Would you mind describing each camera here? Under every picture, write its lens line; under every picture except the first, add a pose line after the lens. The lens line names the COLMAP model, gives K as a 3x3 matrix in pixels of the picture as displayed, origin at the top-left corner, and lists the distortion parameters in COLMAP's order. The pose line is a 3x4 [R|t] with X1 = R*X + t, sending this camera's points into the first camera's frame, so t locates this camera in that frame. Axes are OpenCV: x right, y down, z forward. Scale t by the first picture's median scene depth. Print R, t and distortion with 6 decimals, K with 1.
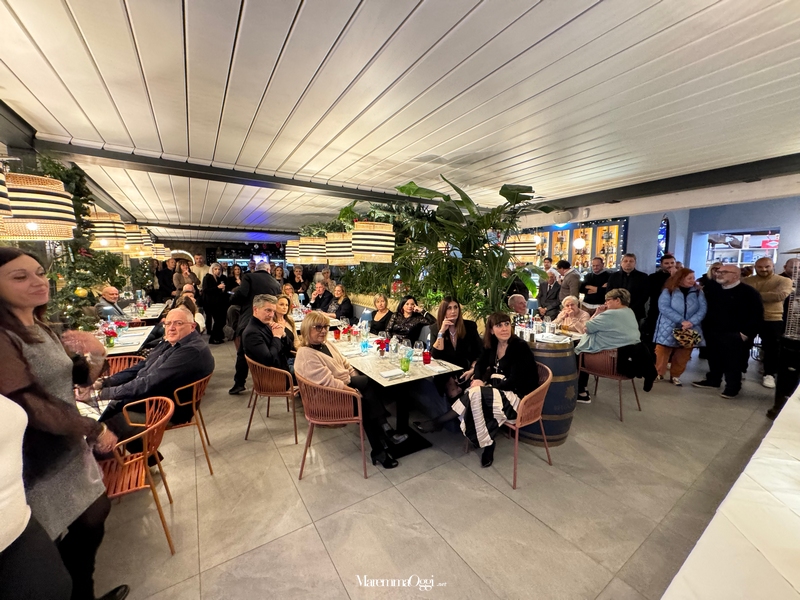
lens RADIAL K [[316.2, 0, 400.0], [0, 316.2, 300.0], [0, 0, 1]] dist [-0.000786, -0.000073]
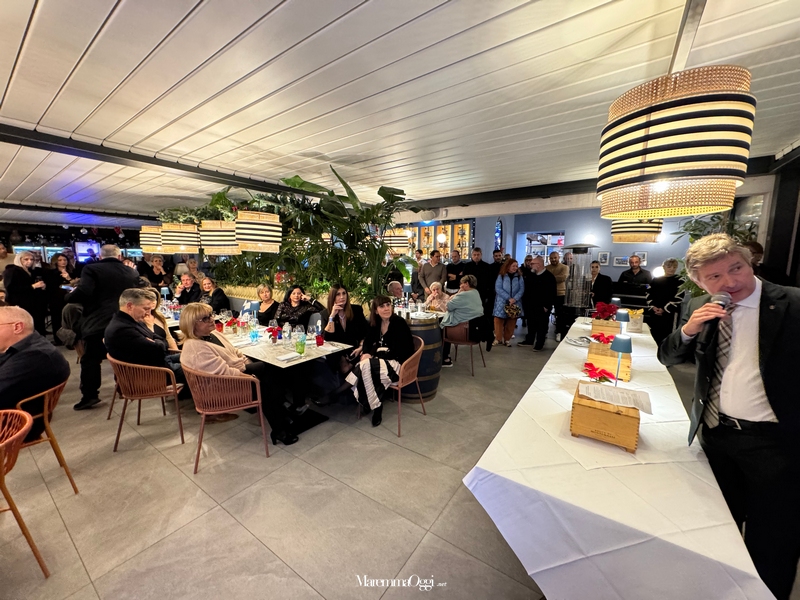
lens RADIAL K [[316.2, 0, 400.0], [0, 316.2, 300.0], [0, 0, 1]] dist [-0.000786, -0.000073]
pose [[0.929117, -0.045568, 0.366968, -0.045383], [0.035773, 0.998800, 0.033453, 0.014894], [-0.368052, -0.017954, 0.929632, -0.098923]]
